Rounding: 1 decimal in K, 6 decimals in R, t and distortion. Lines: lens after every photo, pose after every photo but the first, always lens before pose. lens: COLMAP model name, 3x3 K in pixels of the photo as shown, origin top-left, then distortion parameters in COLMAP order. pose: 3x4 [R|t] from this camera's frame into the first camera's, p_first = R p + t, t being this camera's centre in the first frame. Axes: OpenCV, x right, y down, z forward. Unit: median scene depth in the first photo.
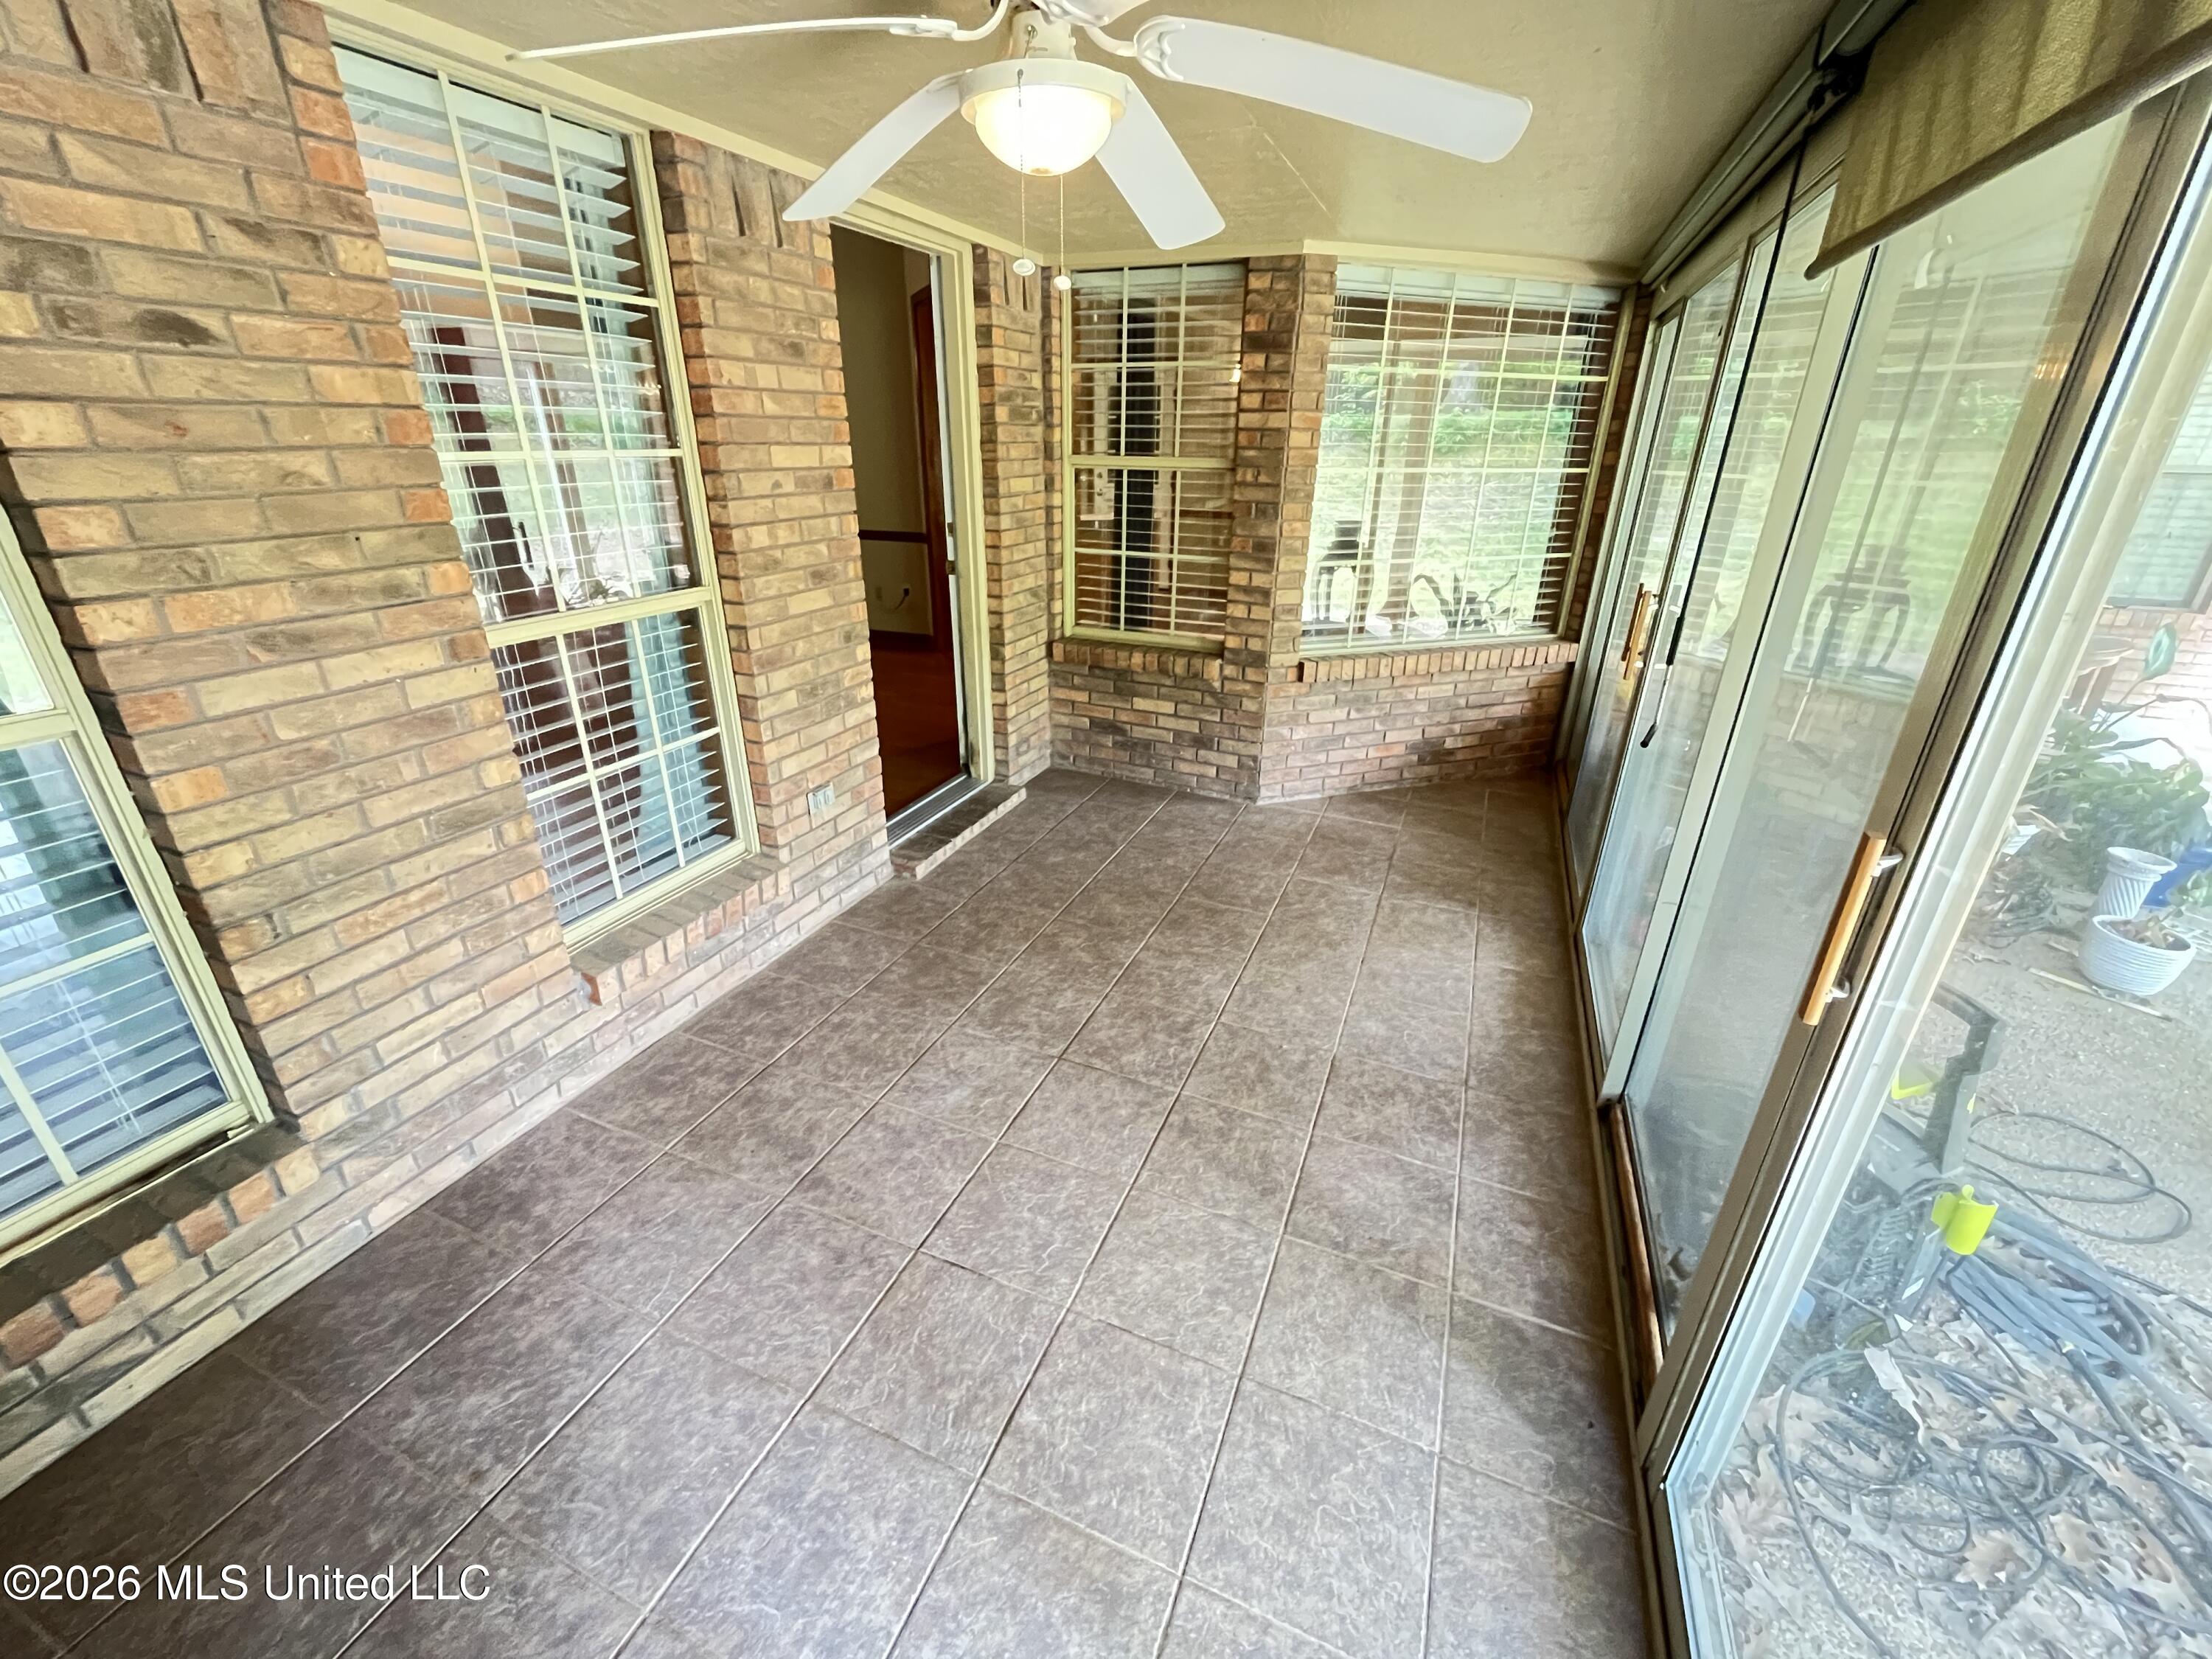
lens RADIAL K [[902.8, 0, 1109.6], [0, 902.8, 823.2], [0, 0, 1]] dist [-0.000818, -0.000204]
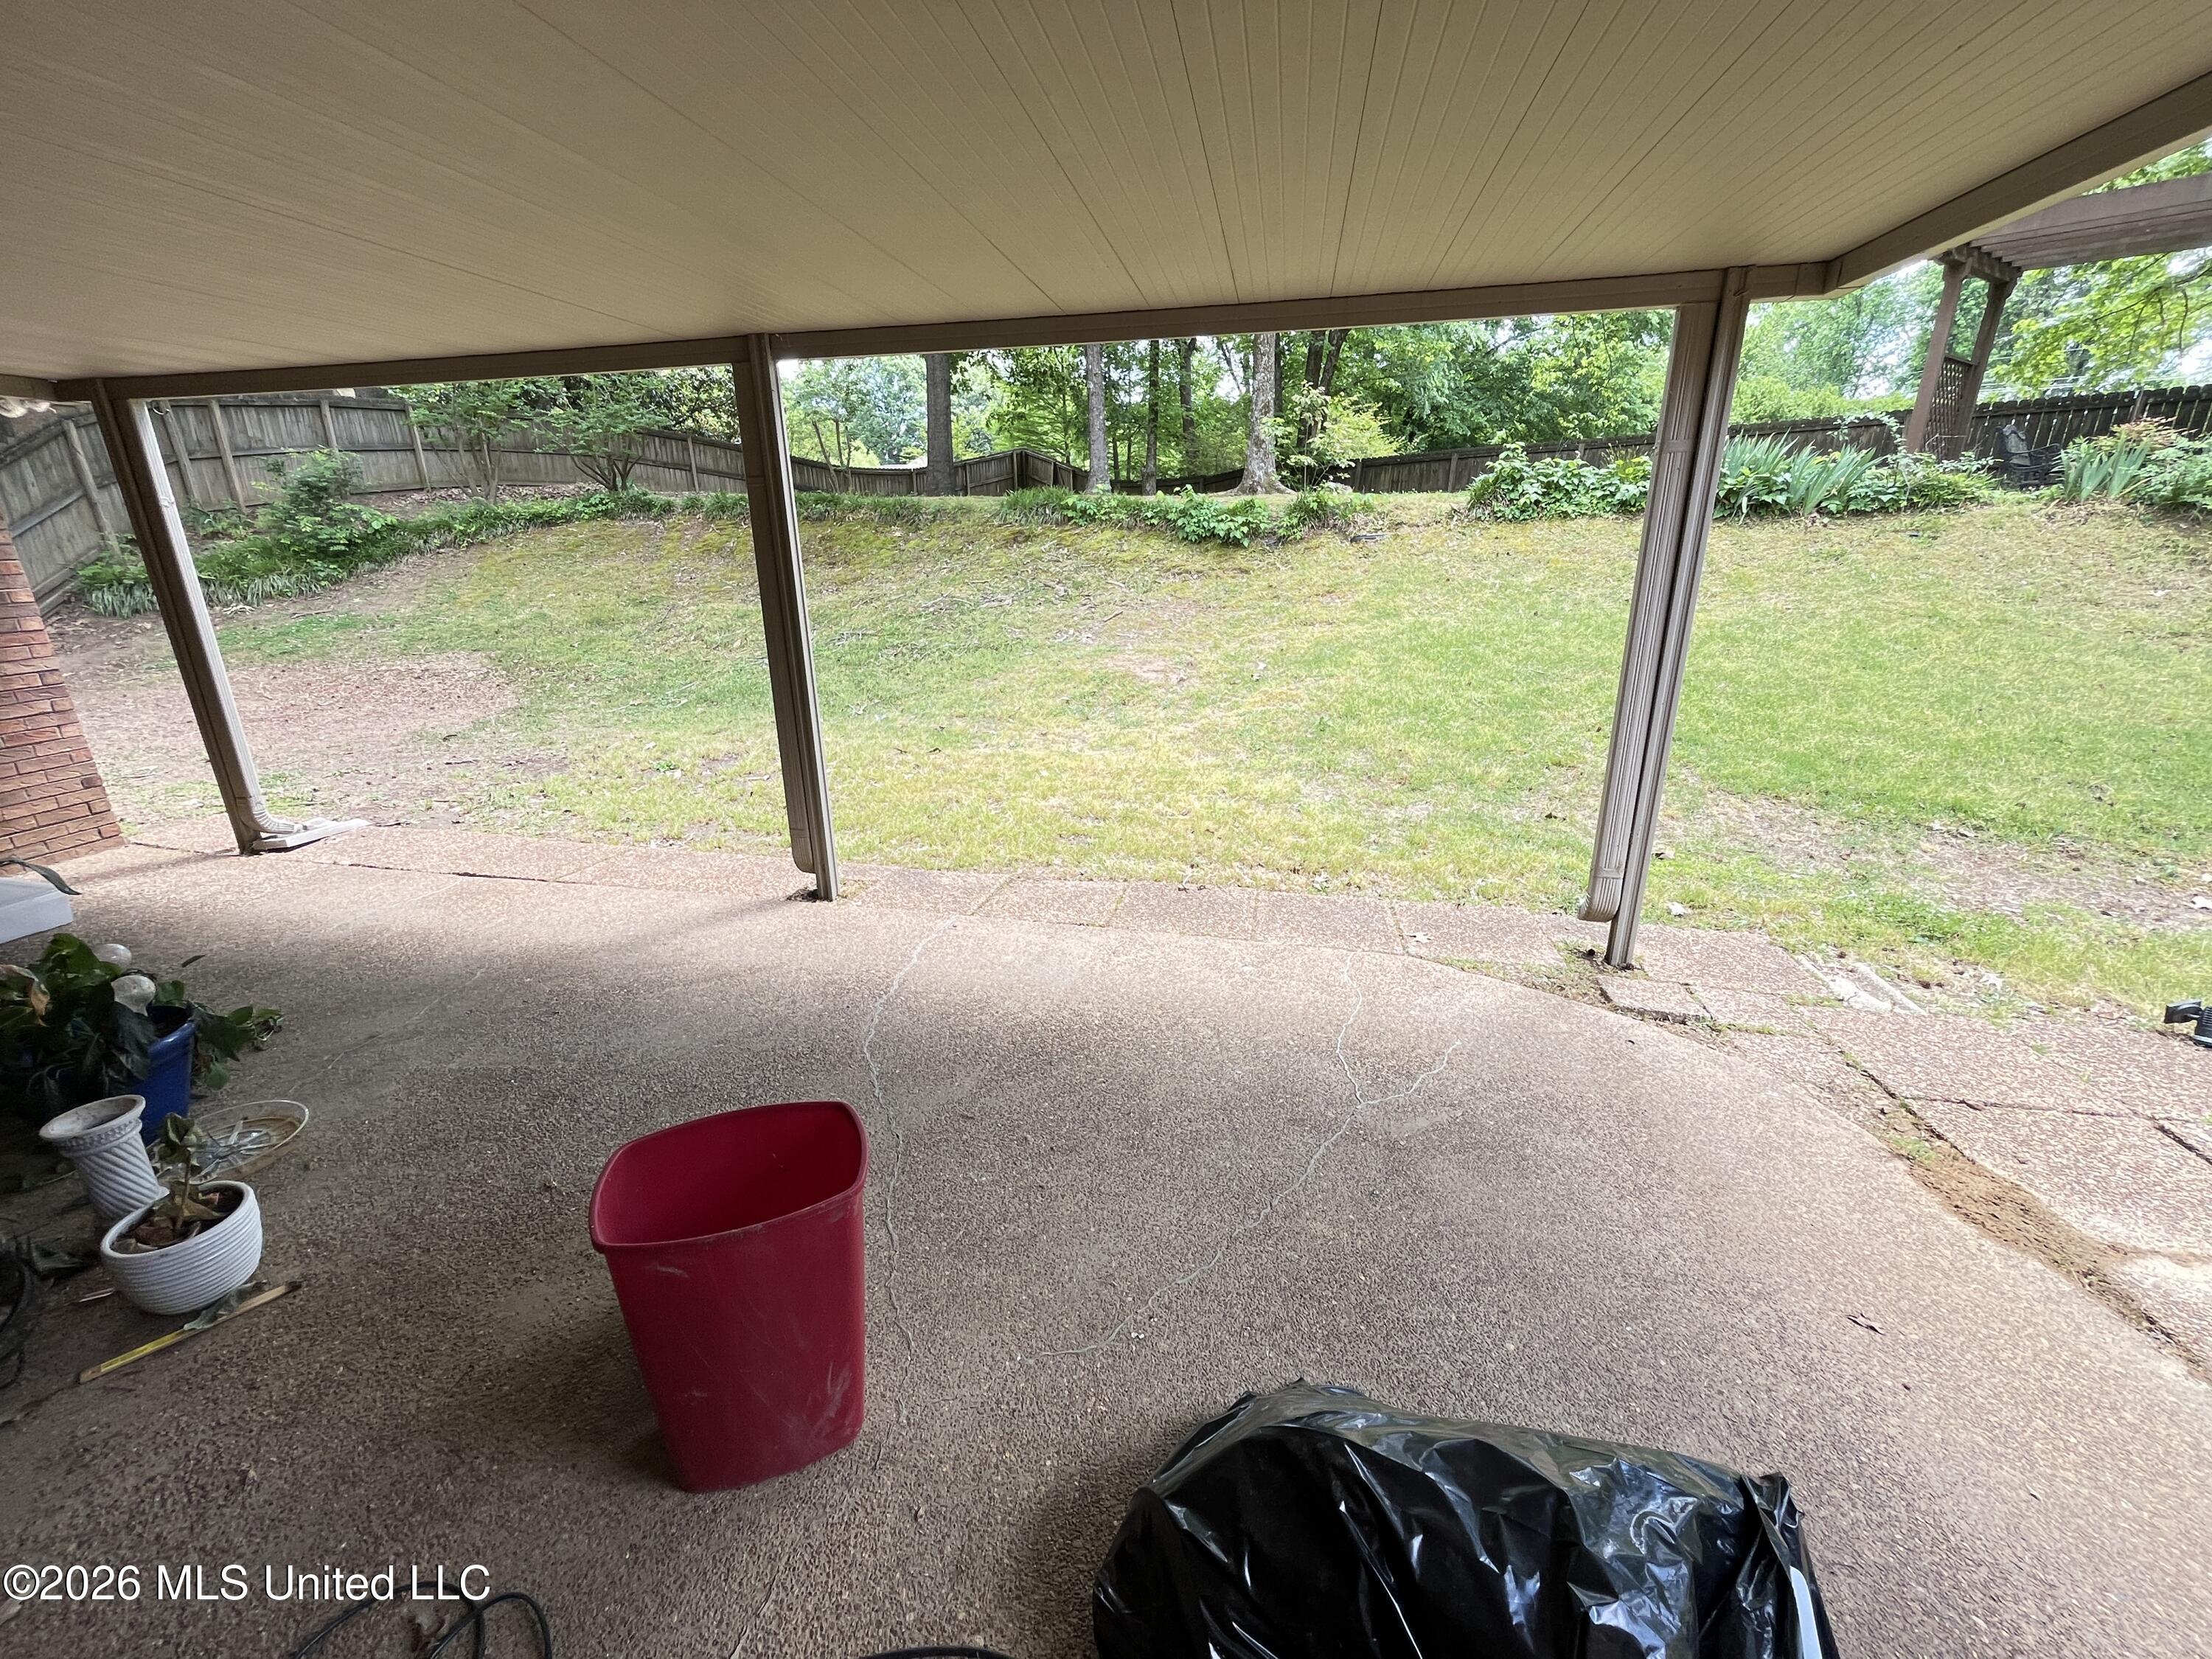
lens RADIAL K [[902.8, 0, 1116.8], [0, 902.8, 818.7], [0, 0, 1]] dist [-0.000818, -0.000204]
pose [[-0.193617, -0.306060, 0.932116, 0.470401], [0.405444, 0.840204, 0.360099, -0.091708], [-0.893380, 0.447642, -0.038588, 0.258230]]
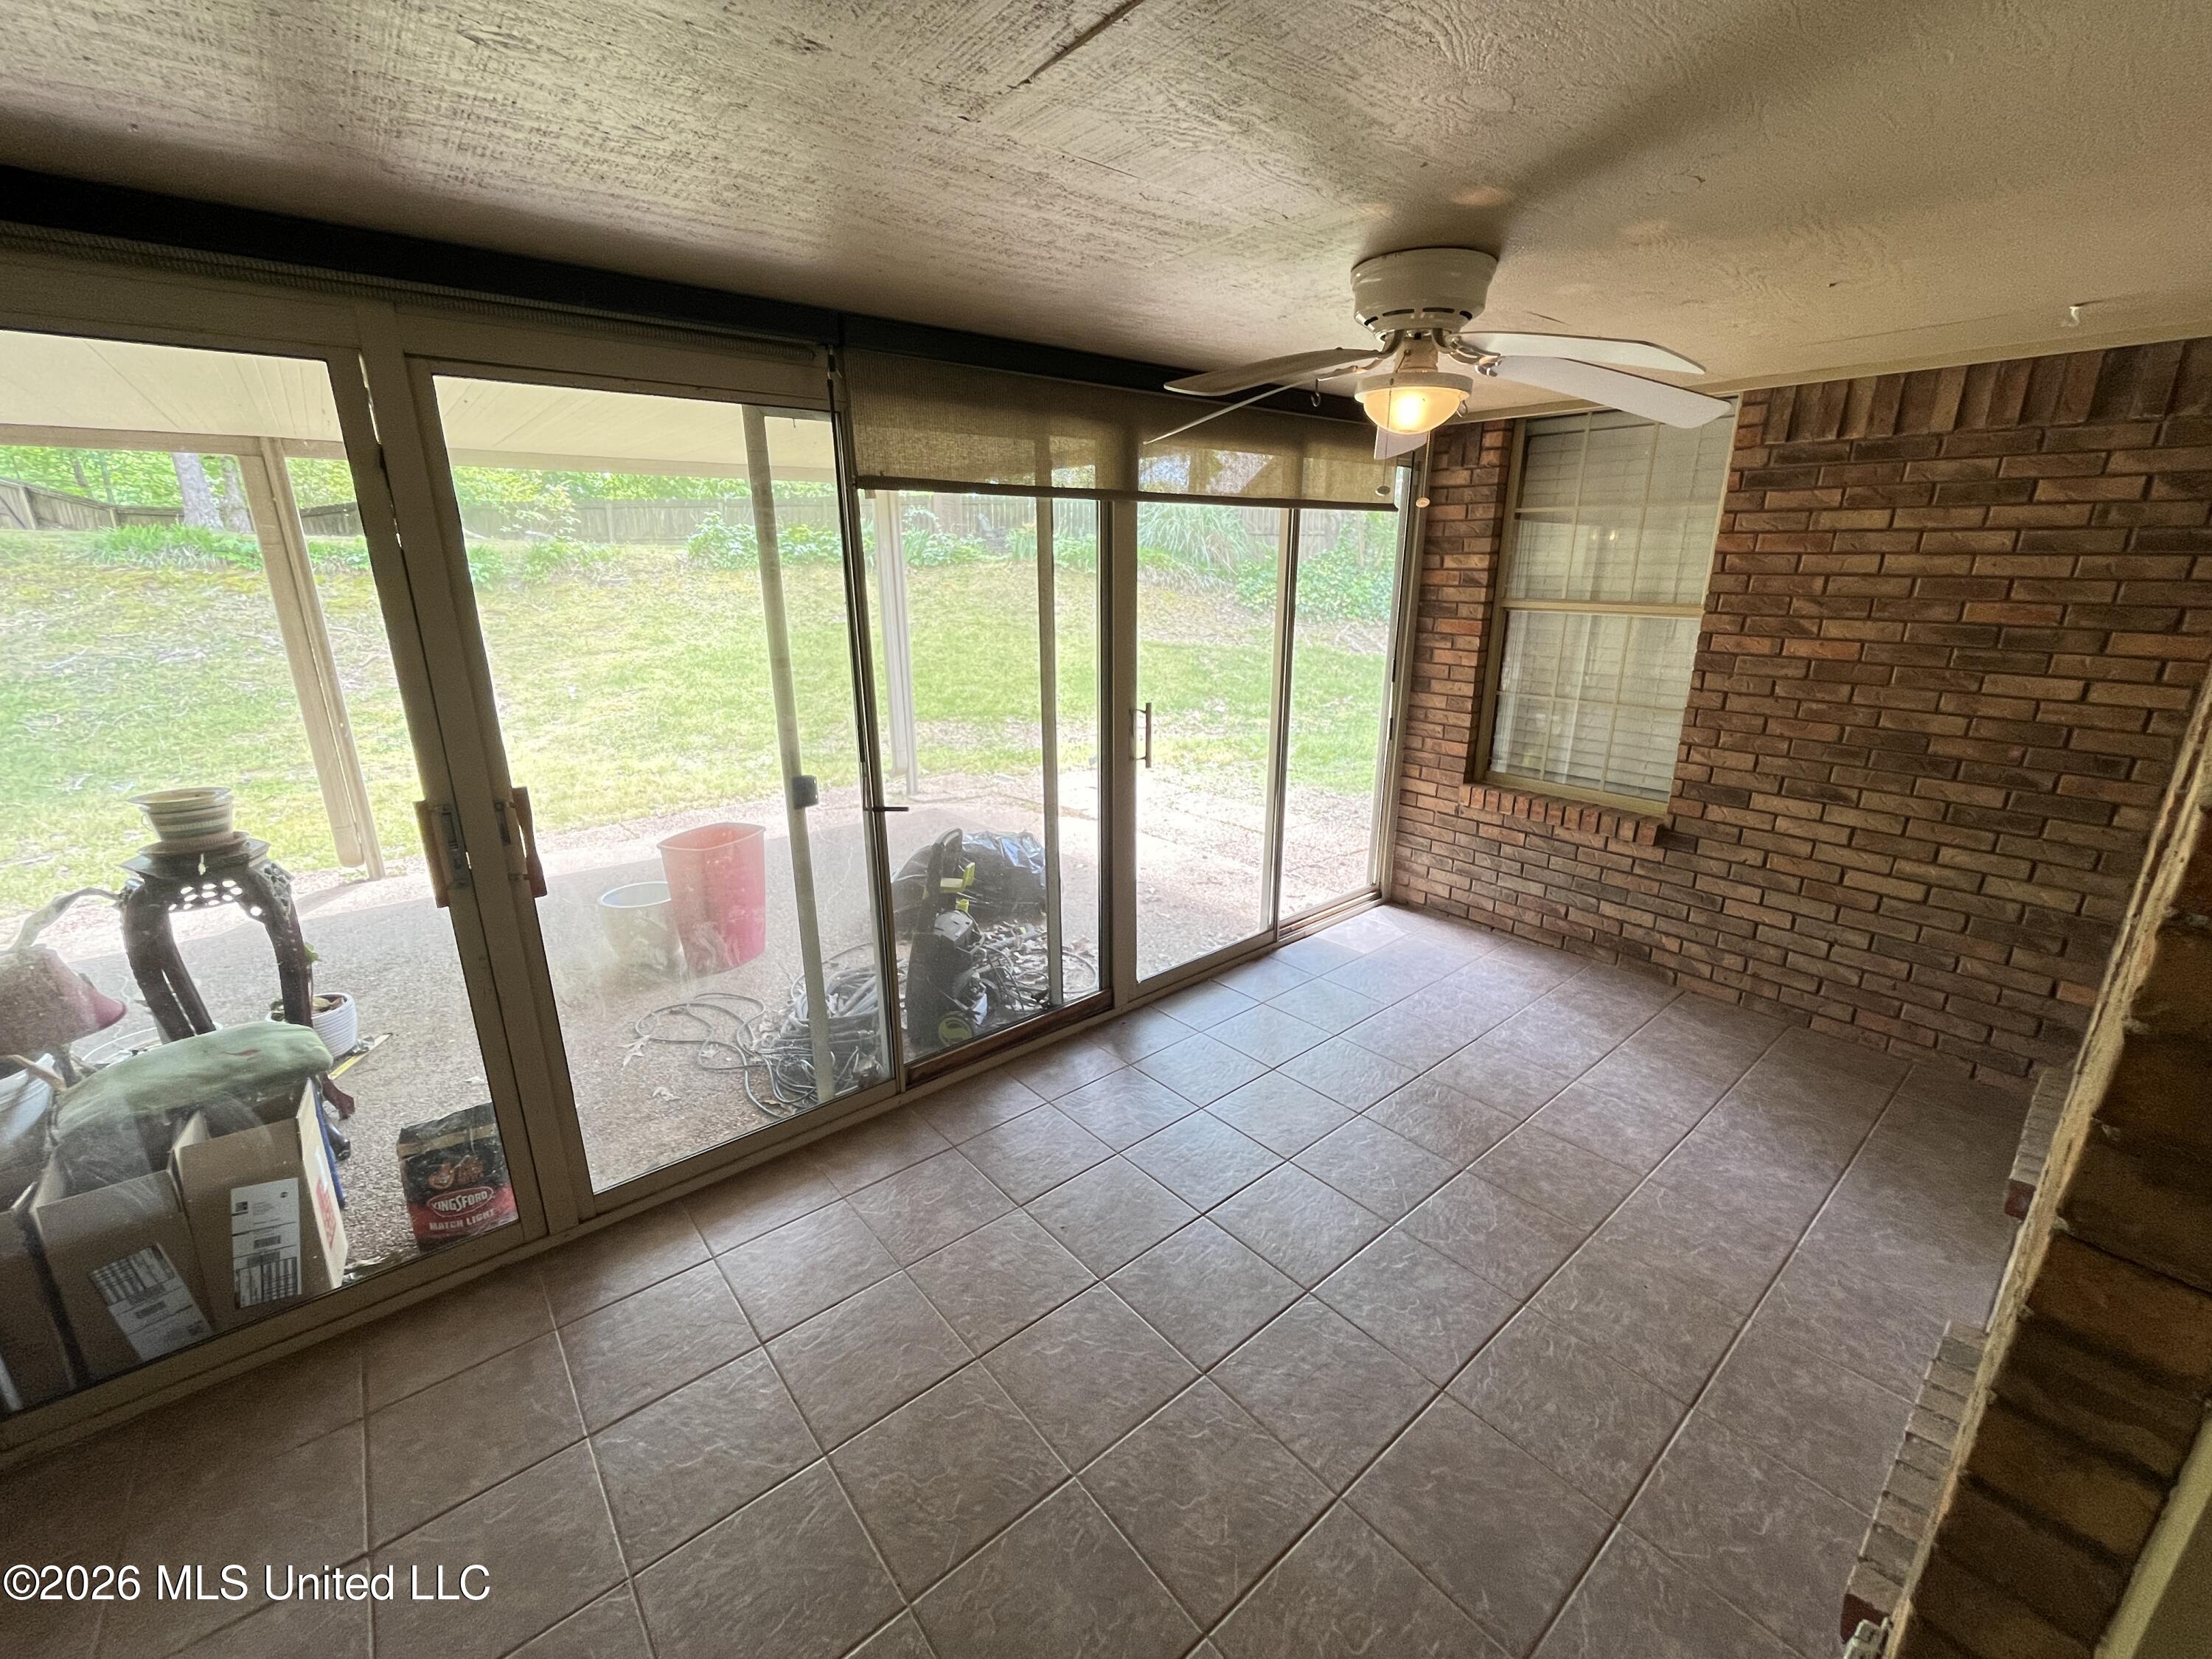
lens RADIAL K [[902.8, 0, 1100.2], [0, 902.8, 824.5], [0, 0, 1]] dist [-0.000818, -0.000204]
pose [[-0.878507, -0.142870, 0.455866, -0.176979], [0.186895, 0.775400, 0.603180, -0.553214], [-0.439655, 0.615097, -0.654492, 1.147707]]
